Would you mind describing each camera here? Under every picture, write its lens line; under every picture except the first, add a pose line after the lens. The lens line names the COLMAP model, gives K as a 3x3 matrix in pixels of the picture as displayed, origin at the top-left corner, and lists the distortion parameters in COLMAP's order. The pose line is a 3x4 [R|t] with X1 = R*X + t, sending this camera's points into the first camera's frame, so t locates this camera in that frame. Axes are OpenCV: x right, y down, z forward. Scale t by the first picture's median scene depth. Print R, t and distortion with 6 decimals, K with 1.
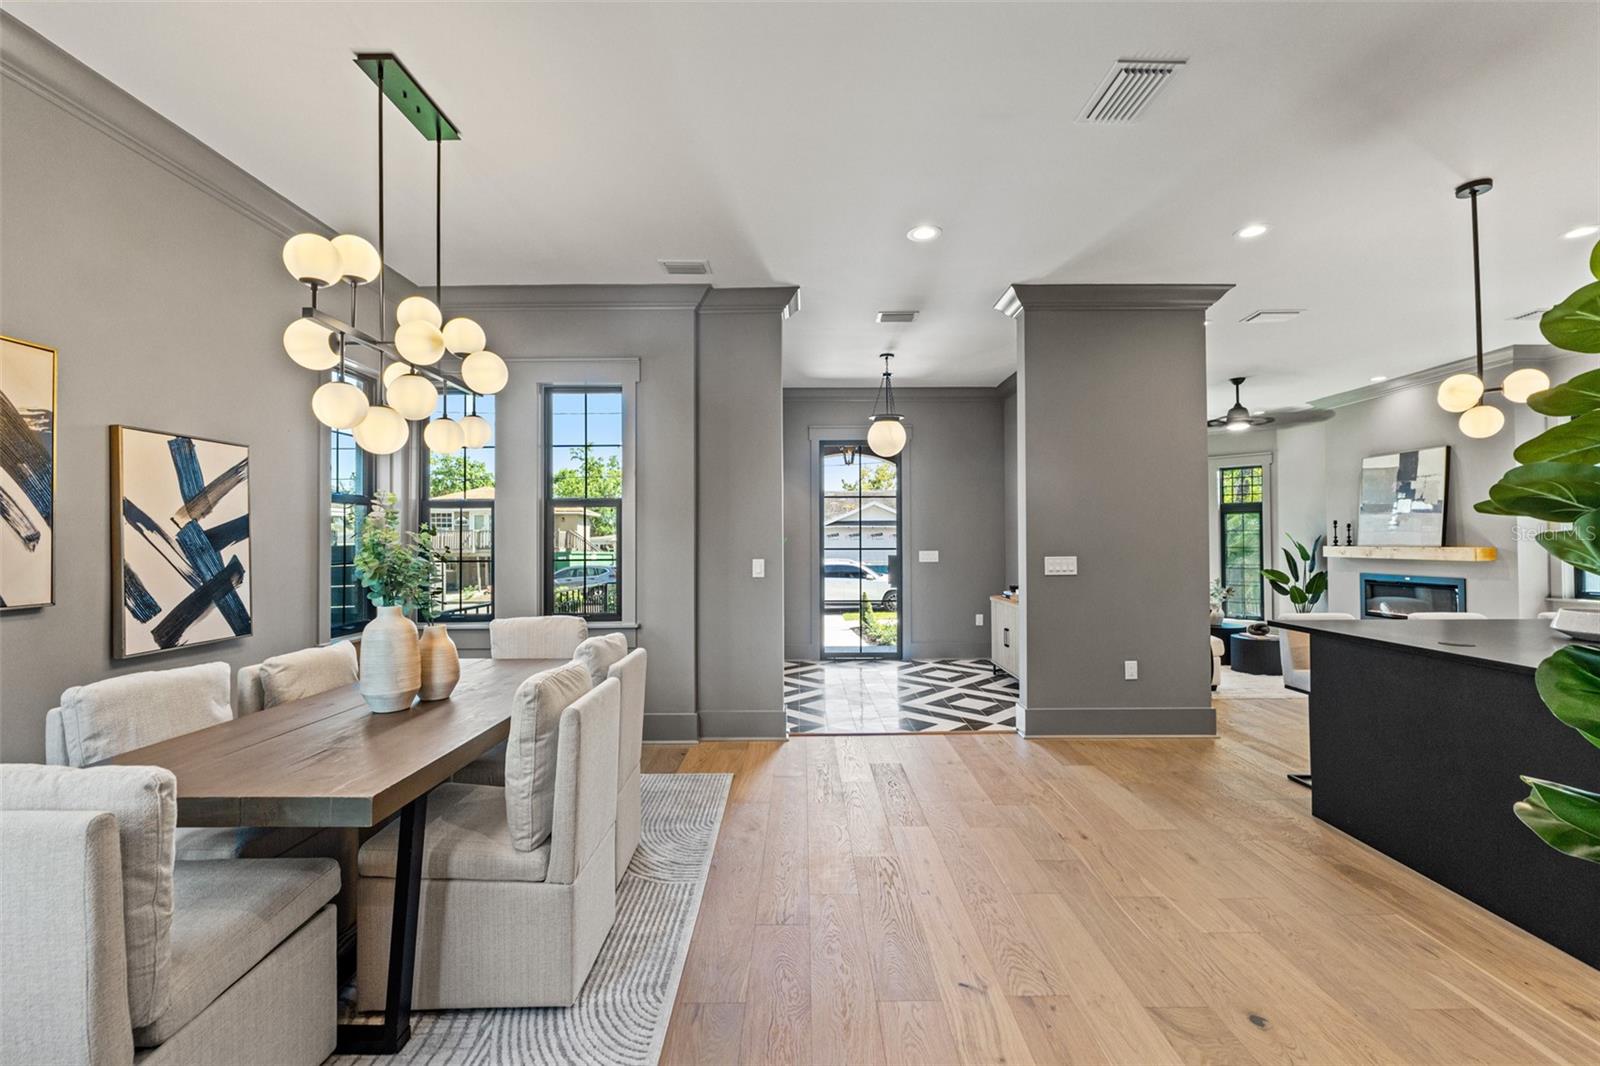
lens RADIAL K [[672.7, 0, 800.0], [0, 672.7, 533.0], [0, 0, 1]] dist [-0.007374, -0.000375]
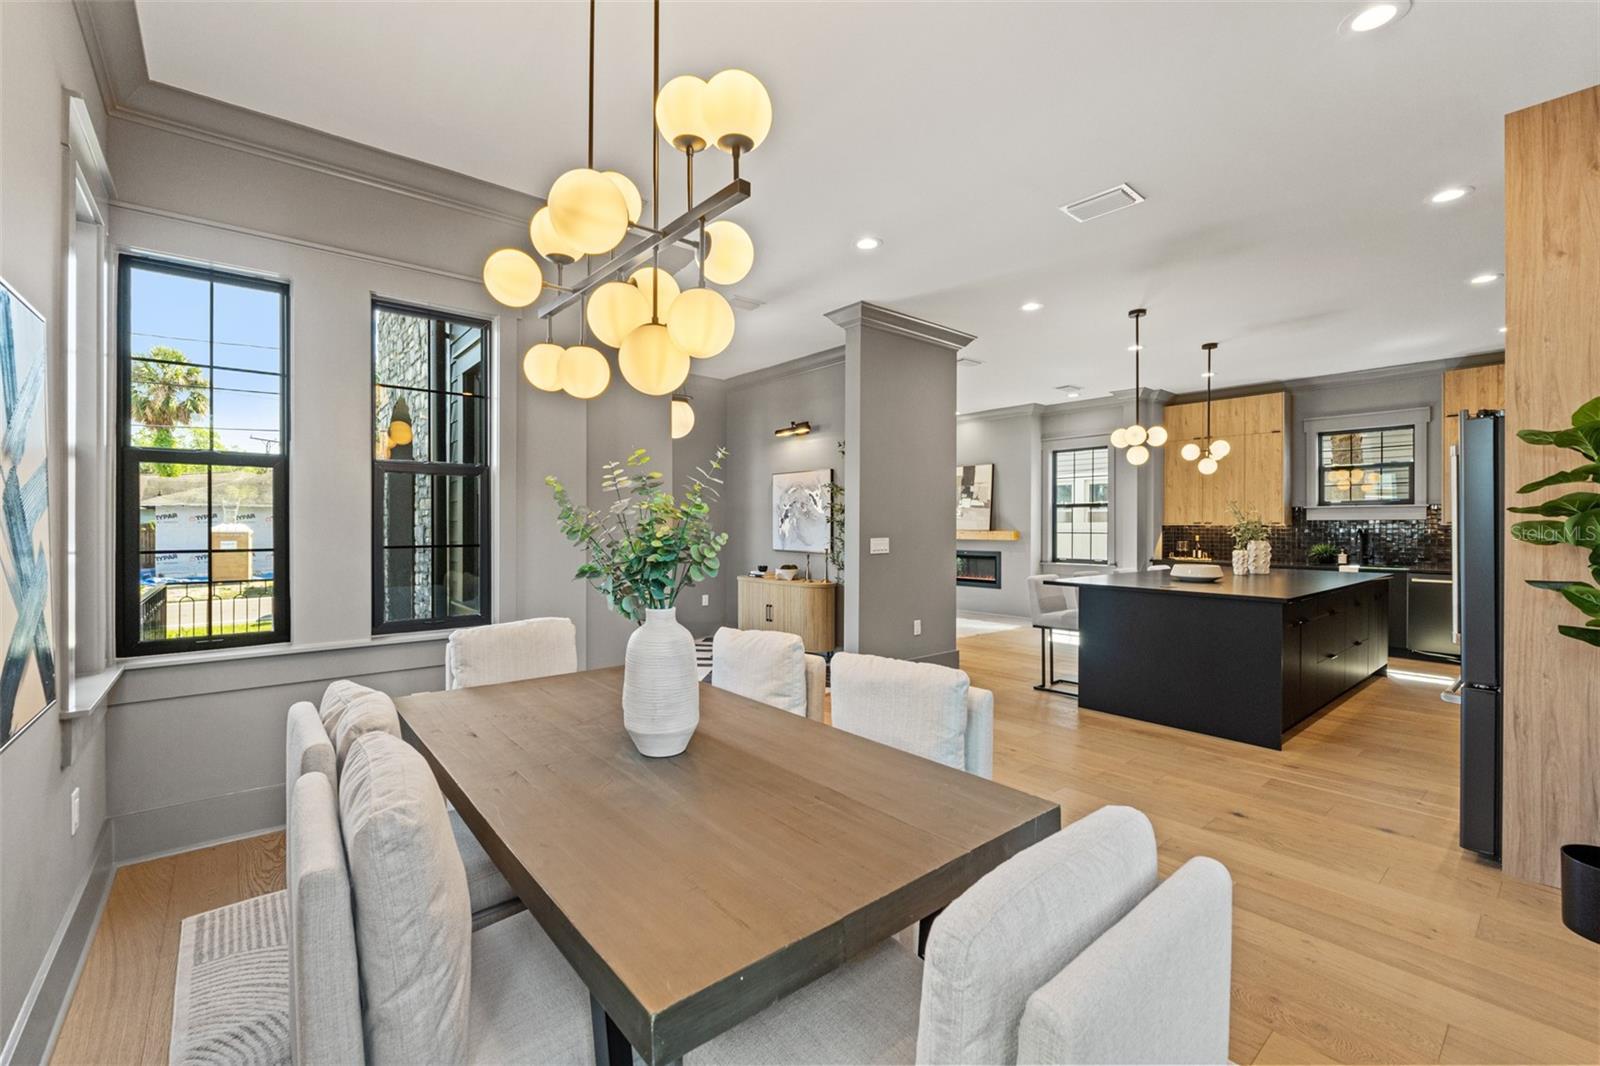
lens RADIAL K [[672.7, 0, 800.0], [0, 672.7, 533.0], [0, 0, 1]] dist [-0.007374, -0.000375]
pose [[0.759085, 0.000118, 0.650992, -0.604859], [-0.015400, 0.999723, 0.017776, 0.008488], [-0.650810, -0.023519, 0.758876, 0.228352]]
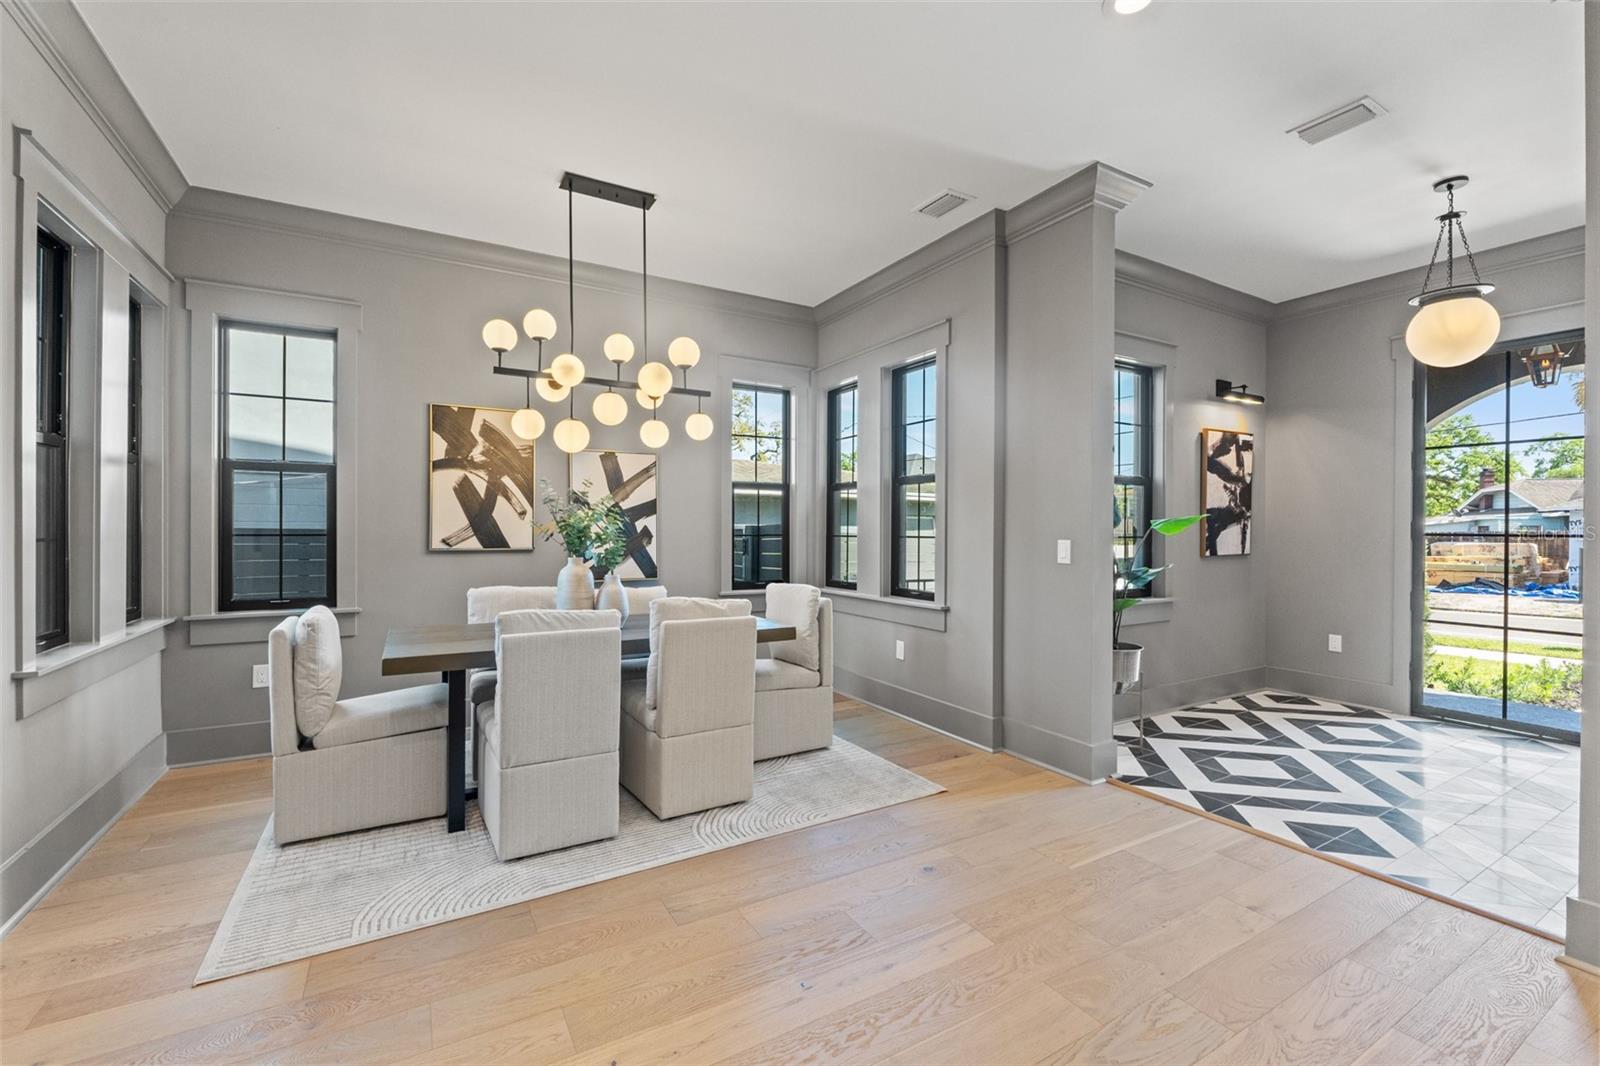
lens RADIAL K [[672.7, 0, 800.0], [0, 672.7, 533.0], [0, 0, 1]] dist [-0.007374, -0.000375]
pose [[0.504541, 0.014605, -0.863264, 0.547861], [0.003775, 0.999810, 0.019122, 0.018399], [0.863379, -0.012906, 0.504390, 0.426999]]
